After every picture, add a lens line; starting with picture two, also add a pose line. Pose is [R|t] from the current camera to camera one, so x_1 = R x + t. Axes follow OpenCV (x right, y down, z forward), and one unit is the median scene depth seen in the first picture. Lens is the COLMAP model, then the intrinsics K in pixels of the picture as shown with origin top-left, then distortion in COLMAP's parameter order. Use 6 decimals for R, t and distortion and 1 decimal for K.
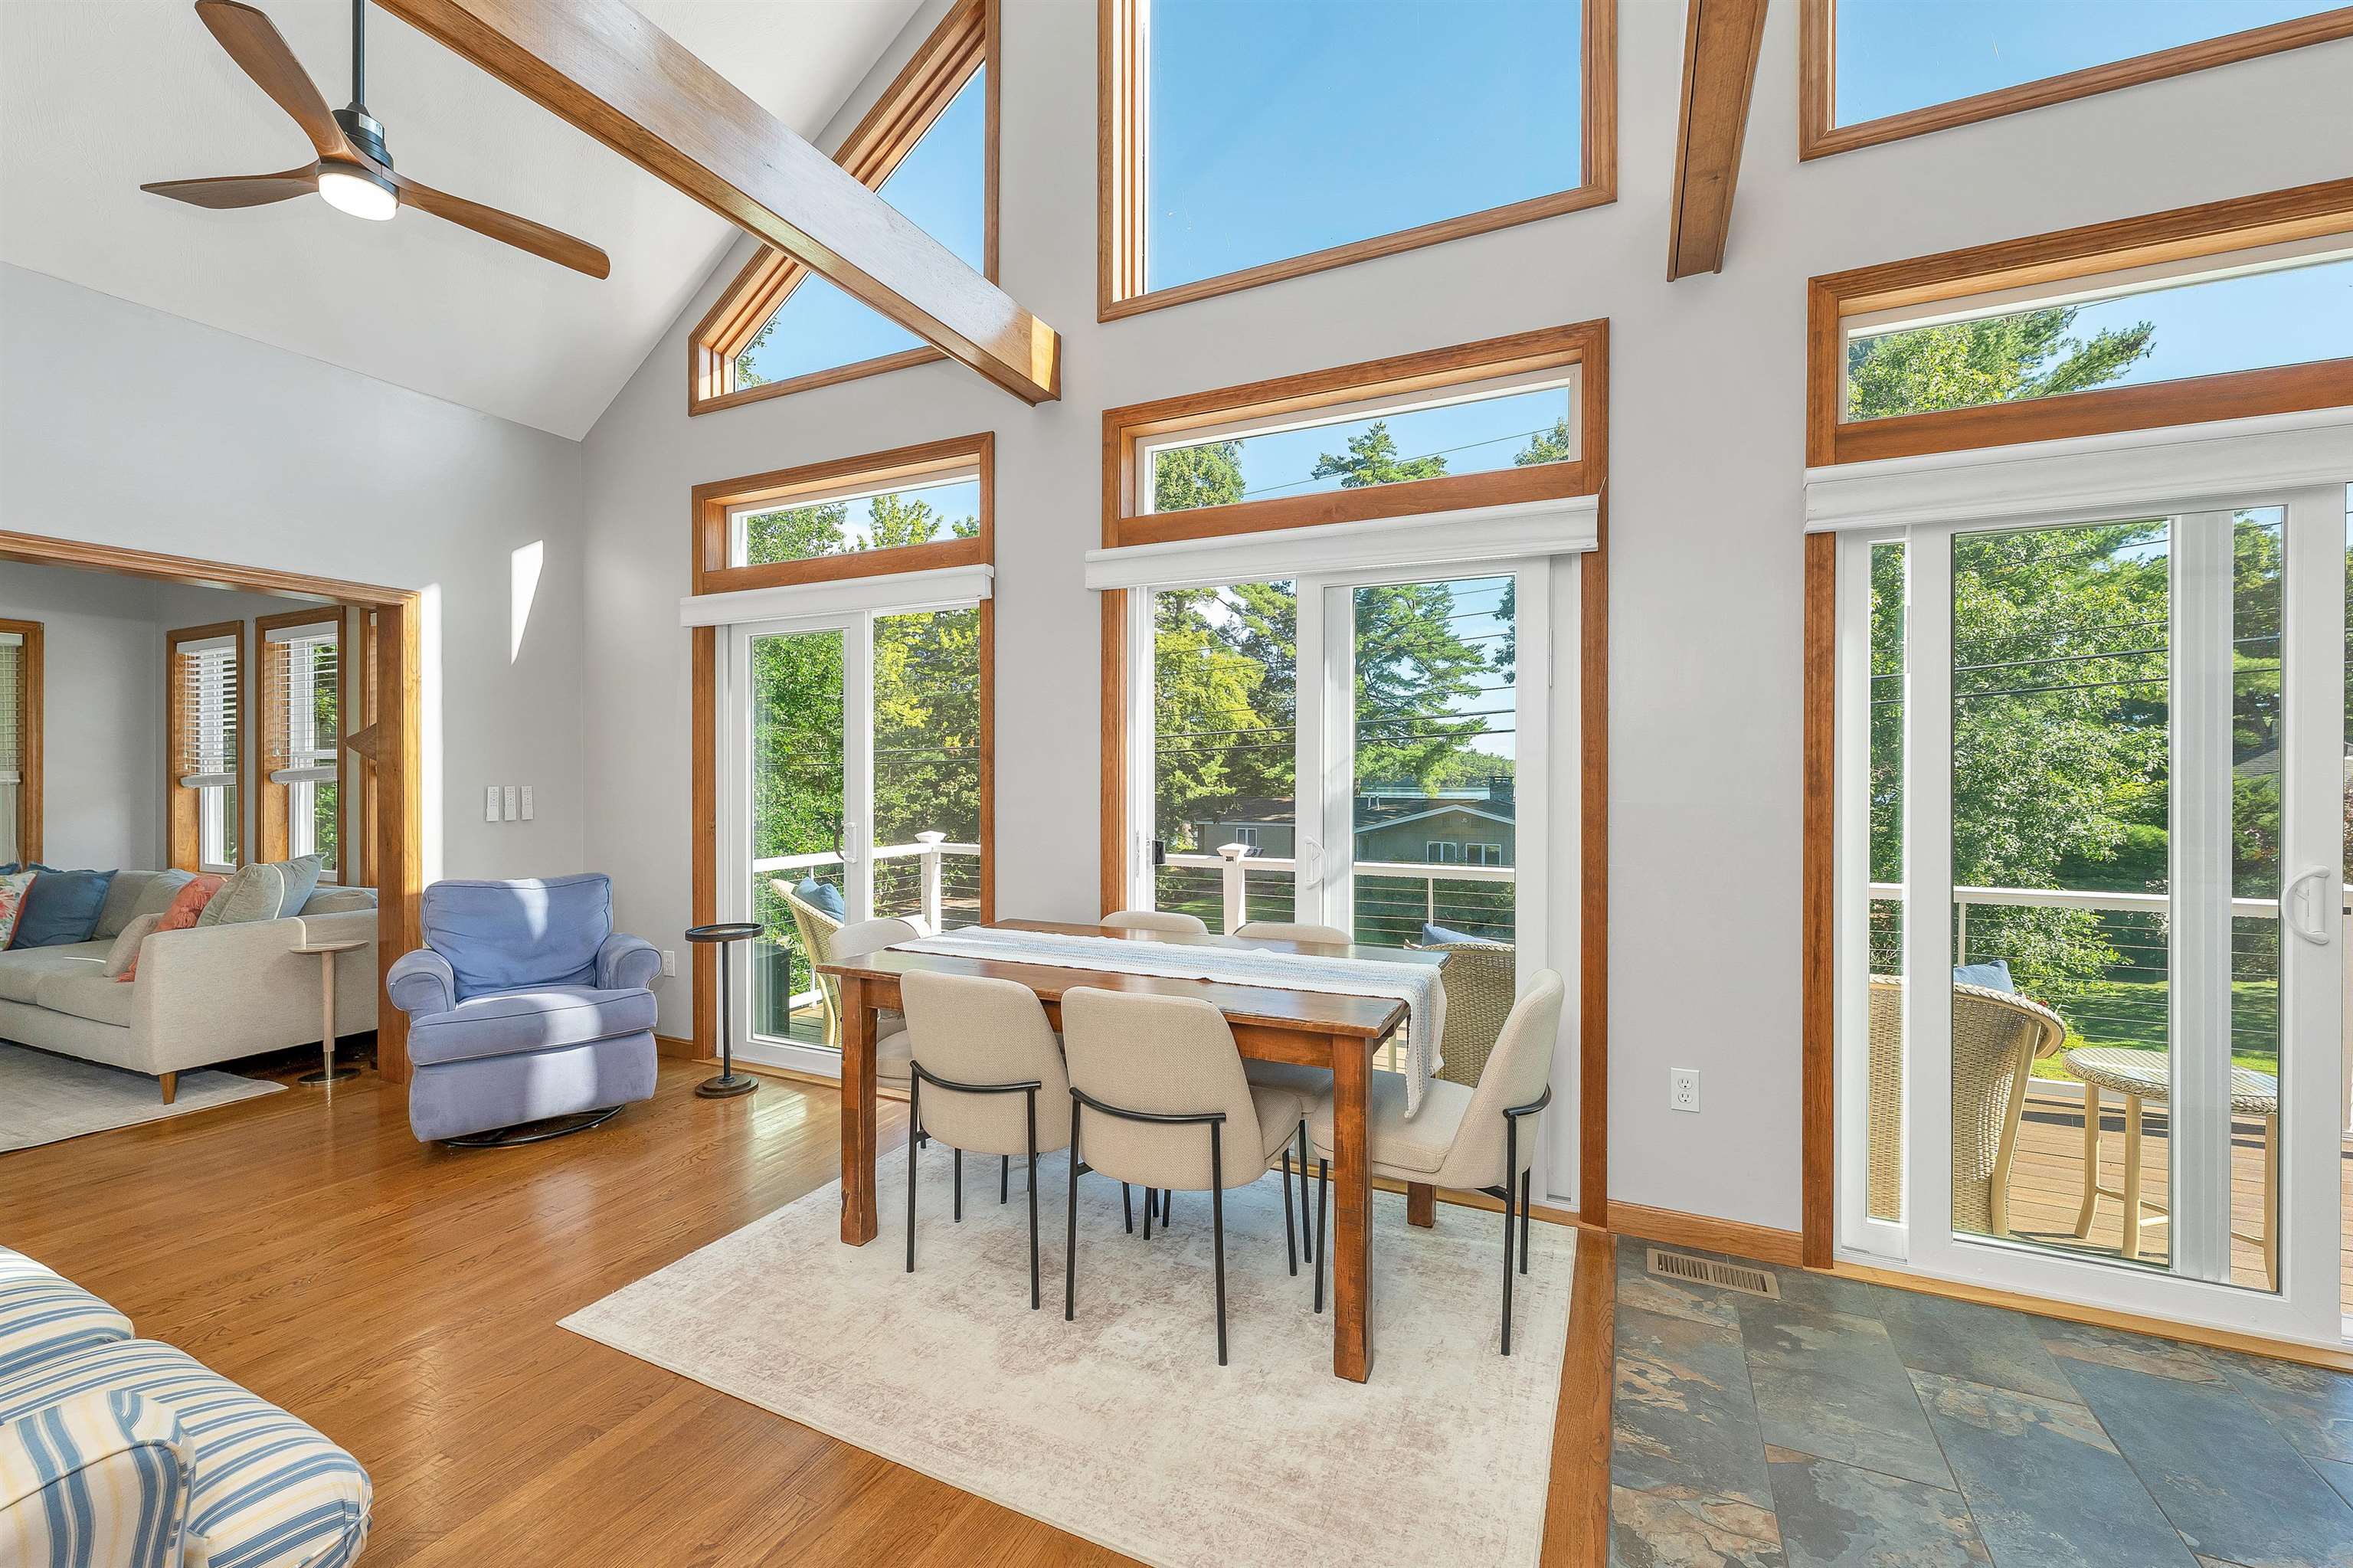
lens RADIAL K [[967.2, 0, 1185.6], [0, 967.2, 781.9], [0, 0, 1]] dist [0.001092, 0.000407]
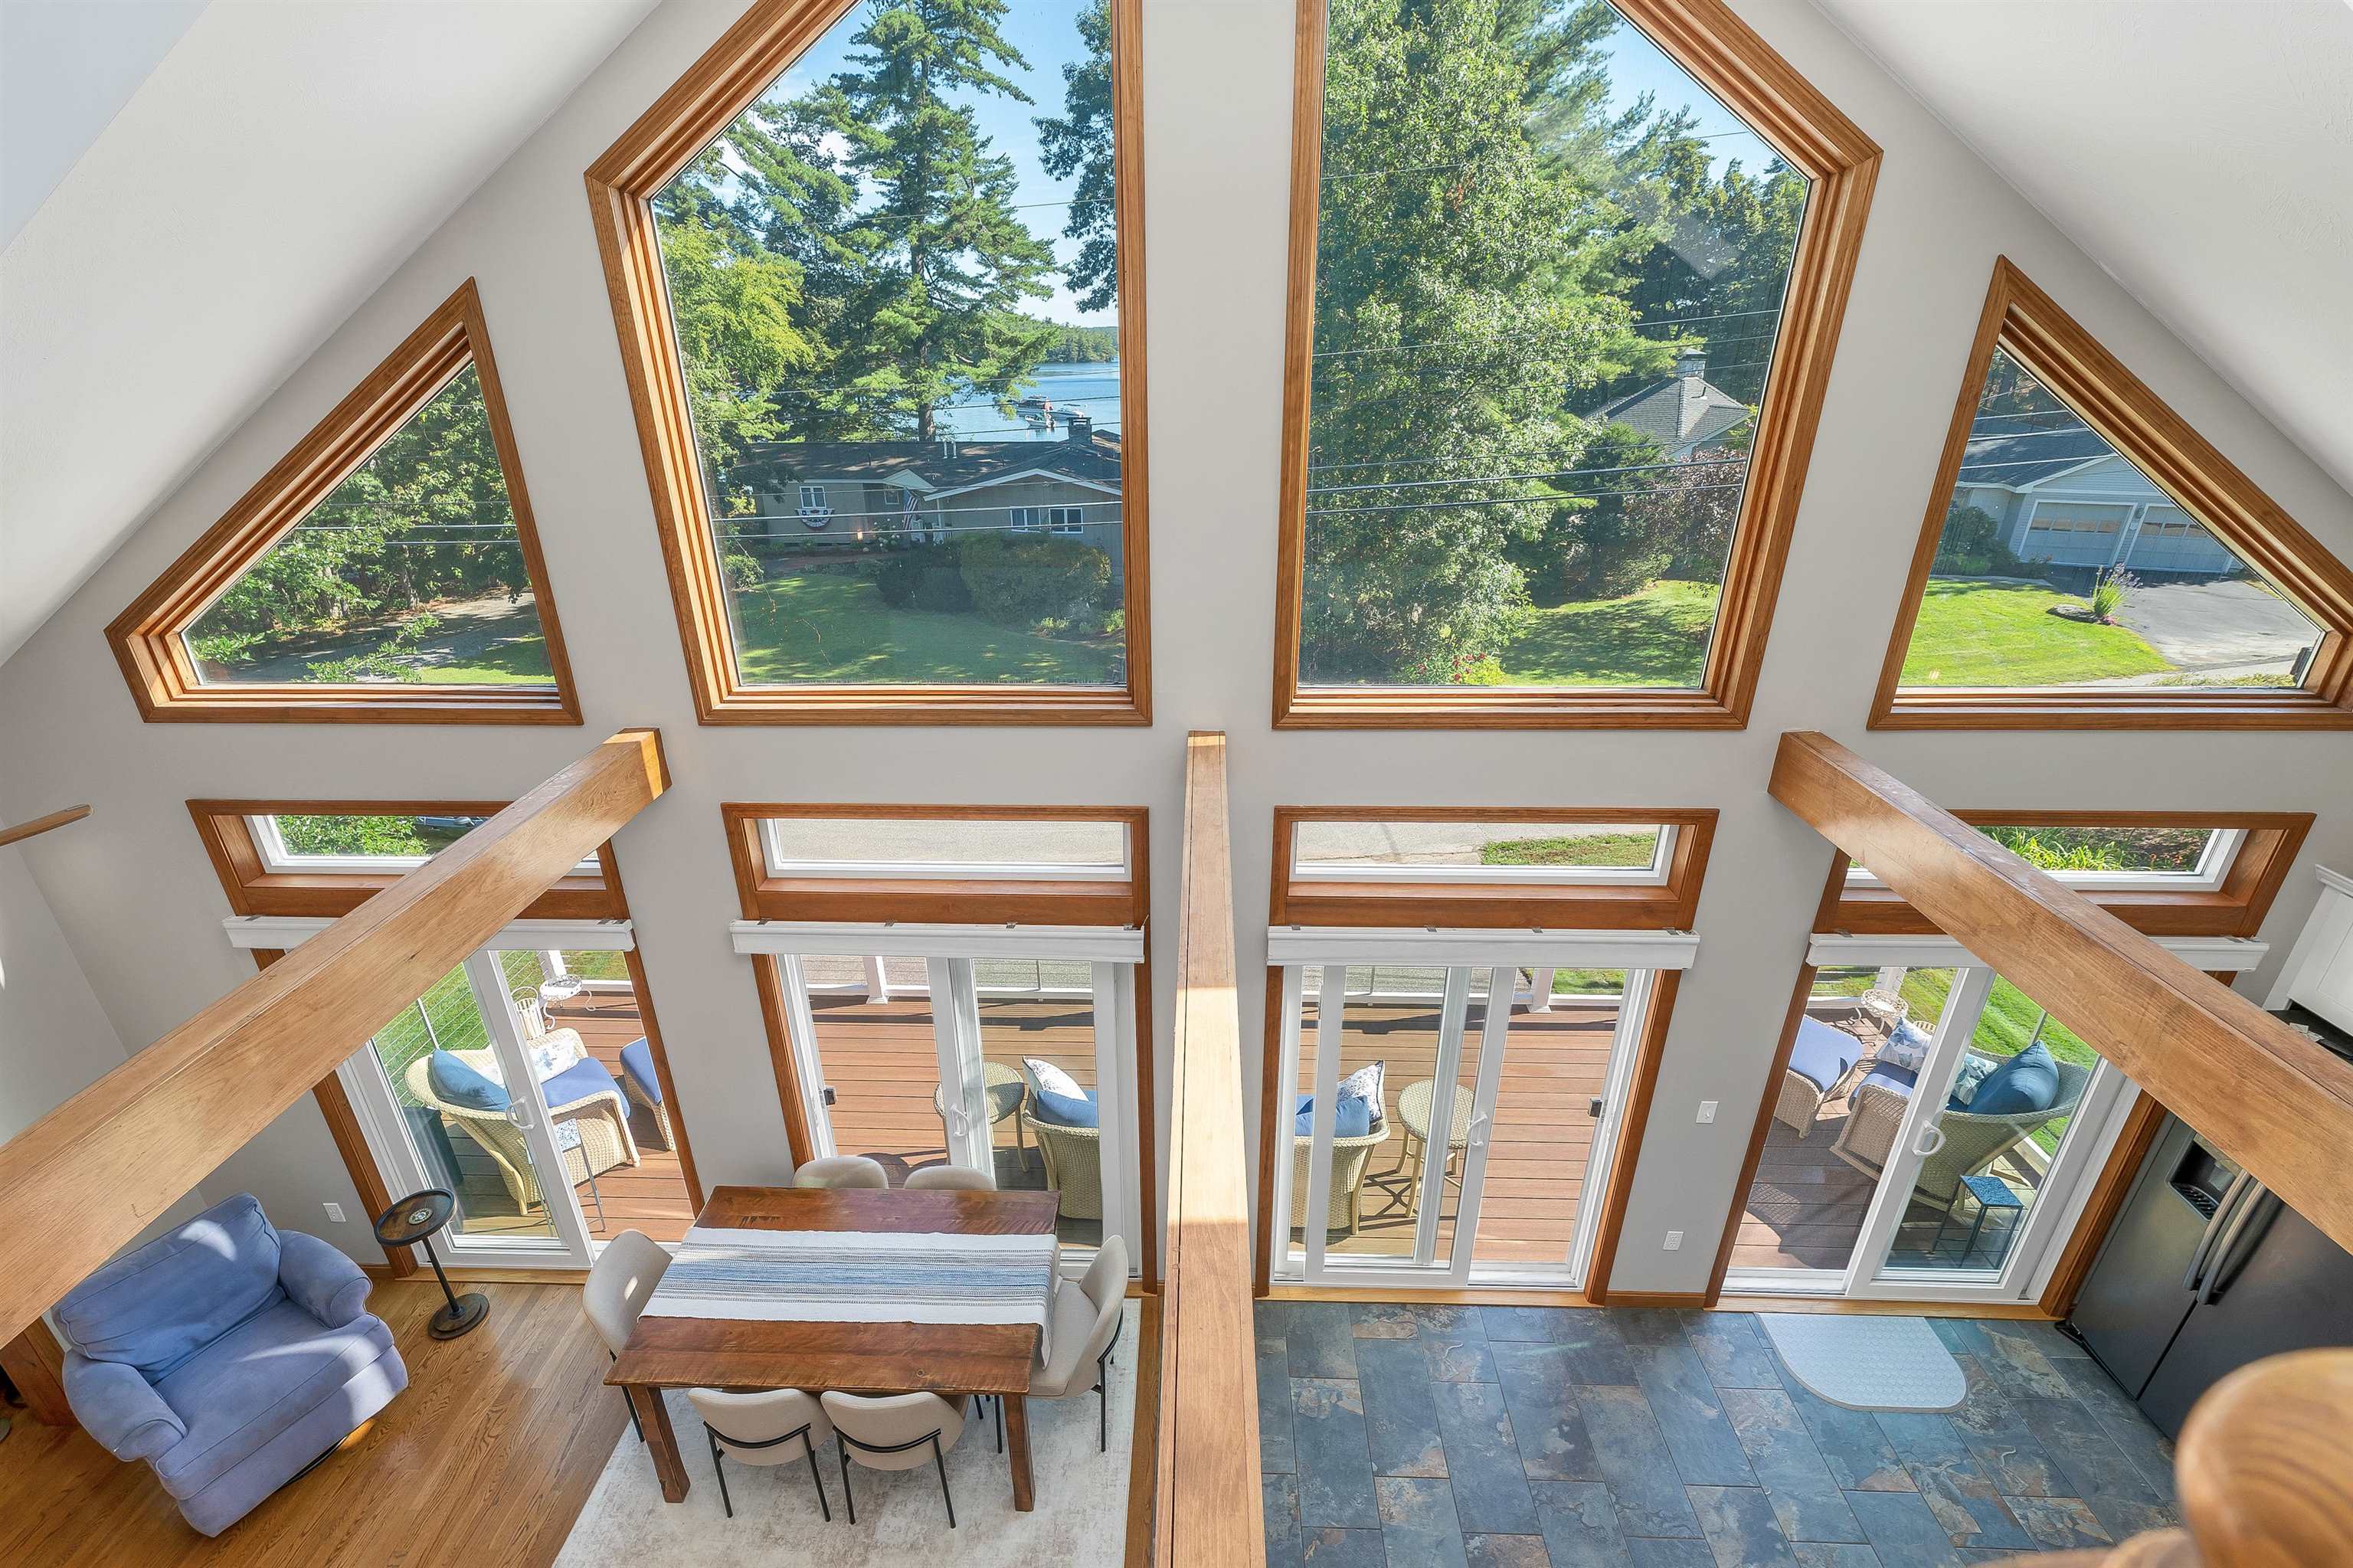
lens RADIAL K [[967.2, 0, 1181.3], [0, 967.2, 807.6], [0, 0, 1]] dist [0.001092, 0.000407]
pose [[0.916093, -0.160053, 0.367638, -0.012243], [0.005044, 0.921405, 0.388571, -0.798759], [-0.400935, -0.354113, 0.844900, -0.124514]]
